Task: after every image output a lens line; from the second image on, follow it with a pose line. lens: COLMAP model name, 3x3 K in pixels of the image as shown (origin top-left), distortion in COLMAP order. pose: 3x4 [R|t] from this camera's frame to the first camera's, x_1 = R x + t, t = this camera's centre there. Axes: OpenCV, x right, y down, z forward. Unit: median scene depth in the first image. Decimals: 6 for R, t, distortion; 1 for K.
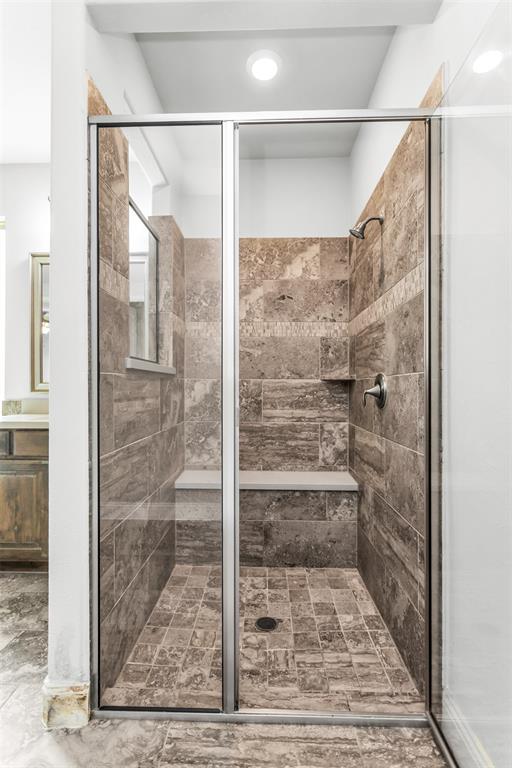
lens RADIAL K [[370.6, 0, 254.9], [0, 370.6, 384.4], [0, 0, 1]] dist [0.001993, 0.000467]
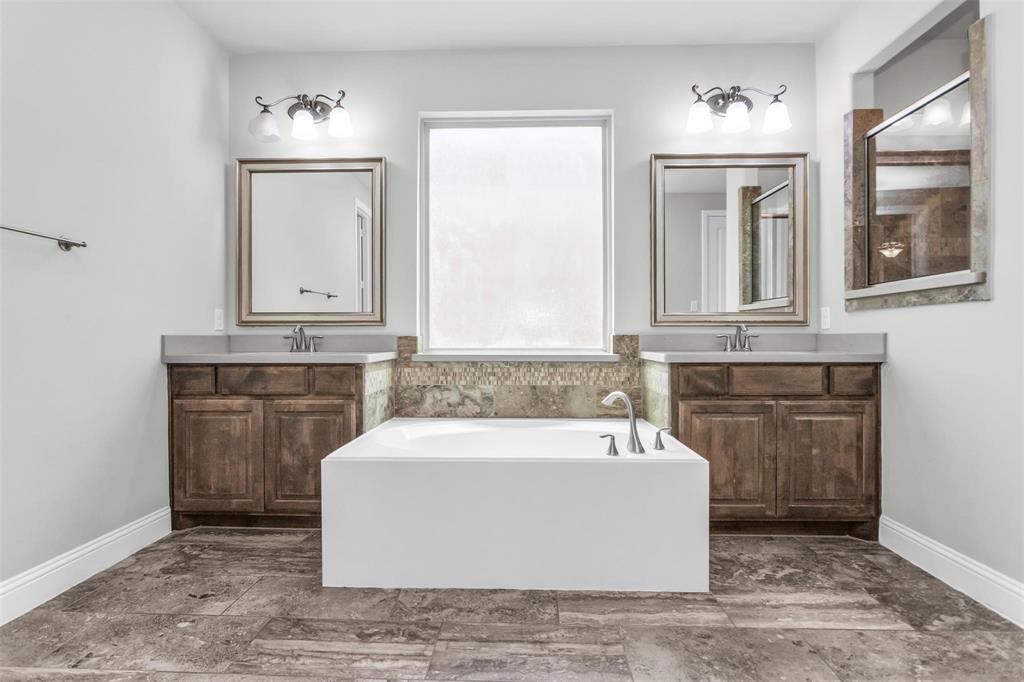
lens RADIAL K [[505.1, 0, 512.5], [0, 505.1, 341.0], [0, 0, 1]] dist [0.002084, 0.000252]
pose [[0.999933, -0.002999, 0.011193, -1.157950], [0.002910, 0.999964, 0.007936, 0.059204], [-0.011216, -0.007903, 0.999906, -0.137384]]
